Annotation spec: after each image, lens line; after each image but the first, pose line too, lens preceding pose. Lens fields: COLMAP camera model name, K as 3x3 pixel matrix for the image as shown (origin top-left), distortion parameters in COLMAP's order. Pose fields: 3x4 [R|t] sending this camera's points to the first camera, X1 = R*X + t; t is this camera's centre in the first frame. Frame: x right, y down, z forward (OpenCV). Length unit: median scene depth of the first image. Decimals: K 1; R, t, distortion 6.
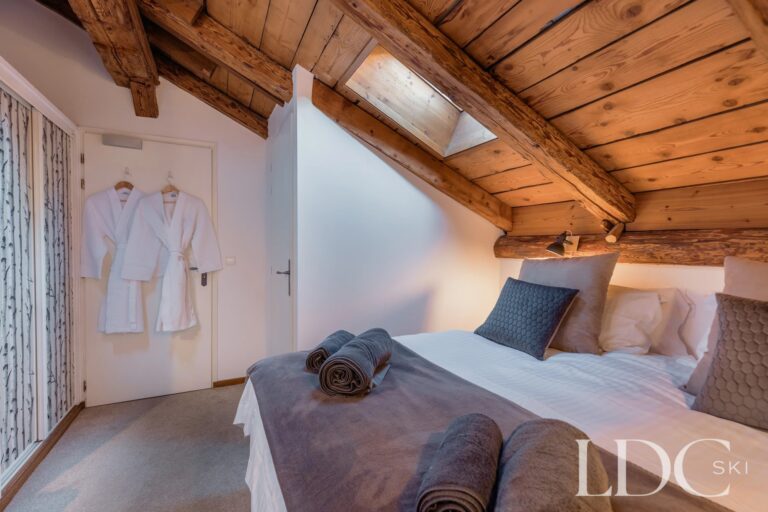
lens RADIAL K [[345.5, 0, 374.2], [0, 345.5, 257.4], [0, 0, 1]] dist [0.009777, 0.000503]
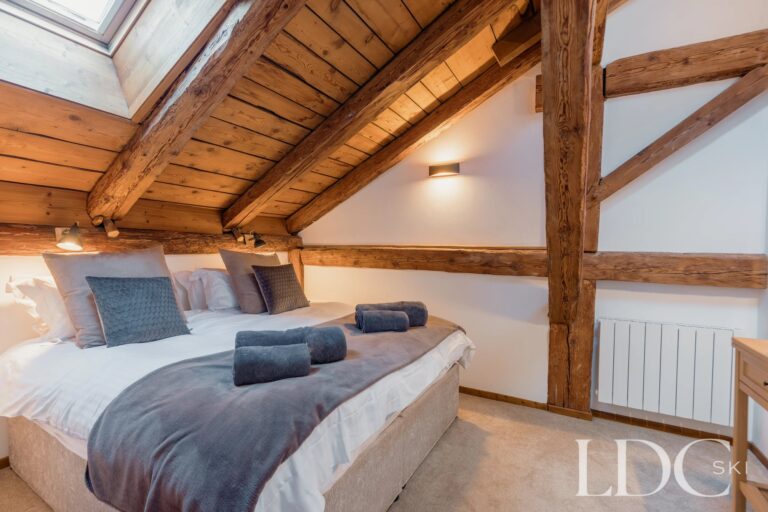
lens RADIAL K [[345.5, 0, 374.2], [0, 345.5, 257.4], [0, 0, 1]] dist [0.009777, 0.000503]
pose [[-0.567577, -0.031110, 0.822733, -0.820431], [0.009827, 0.998959, 0.044553, -0.021504], [-0.823262, 0.033372, -0.566680, 1.067068]]
